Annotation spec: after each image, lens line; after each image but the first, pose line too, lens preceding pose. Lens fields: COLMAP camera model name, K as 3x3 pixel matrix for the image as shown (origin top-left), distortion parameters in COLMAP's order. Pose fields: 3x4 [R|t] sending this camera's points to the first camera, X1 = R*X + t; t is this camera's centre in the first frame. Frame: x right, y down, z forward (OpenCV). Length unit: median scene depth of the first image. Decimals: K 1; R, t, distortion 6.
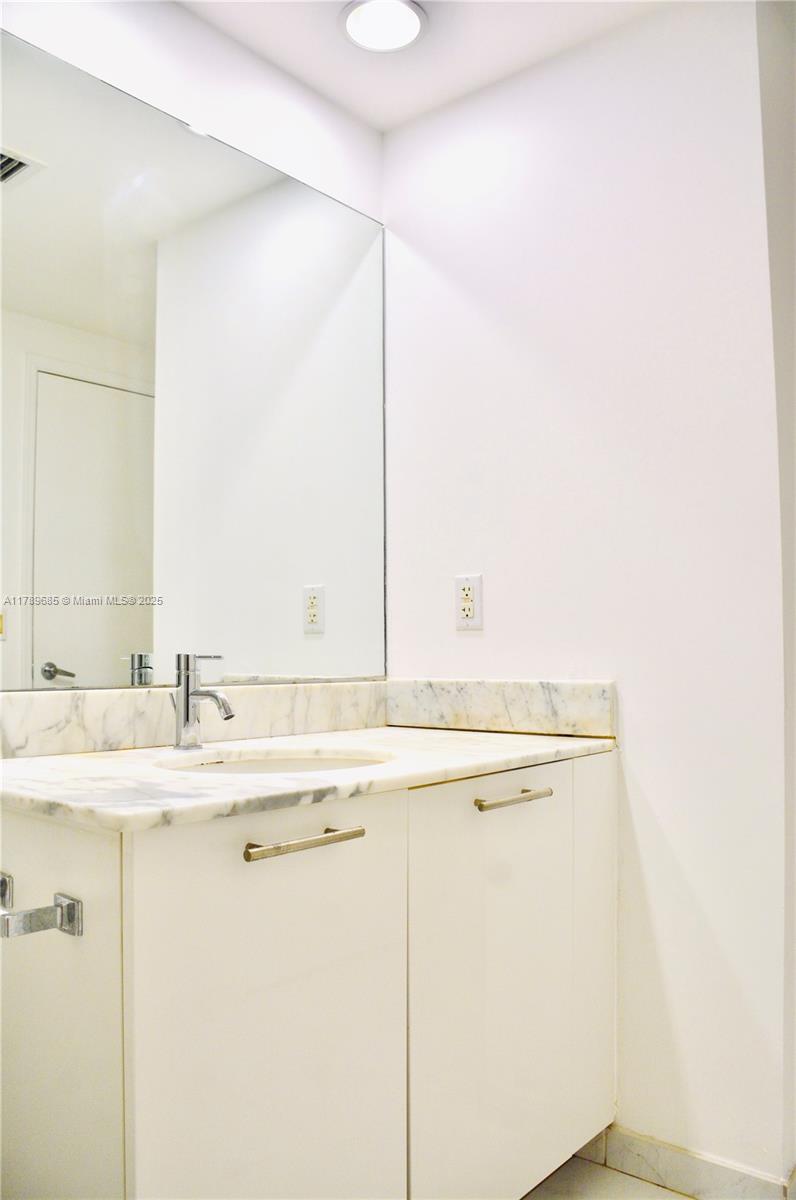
lens RADIAL K [[943.2, 0, 397.6], [0, 943.2, 600.8], [0, 0, 1]] dist [-0.140401, 0.099642]
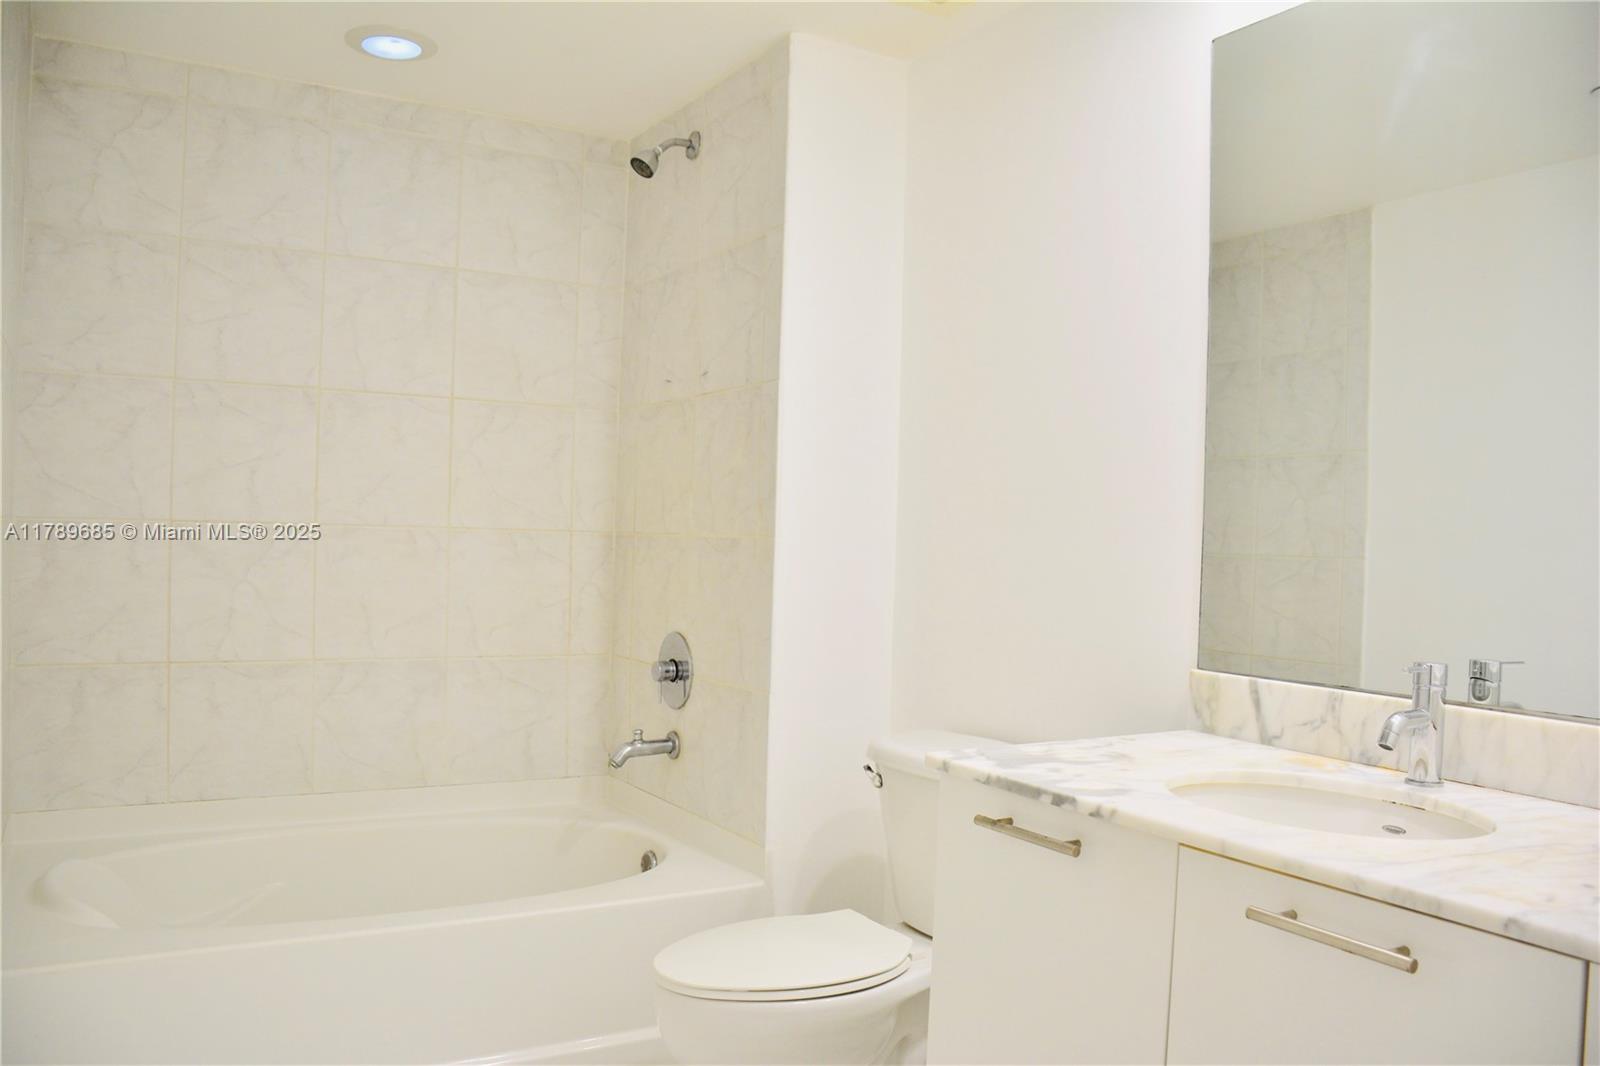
lens RADIAL K [[1257.5, 0, 798.7], [0, 1257.5, 534.3], [0, 0, 1]] dist [-0.140401, 0.099642]
pose [[-0.339771, -0.007928, -0.940475, 0.988470], [0.019122, 0.999700, -0.015335, -0.049234], [0.940314, -0.023194, -0.339518, 0.928939]]
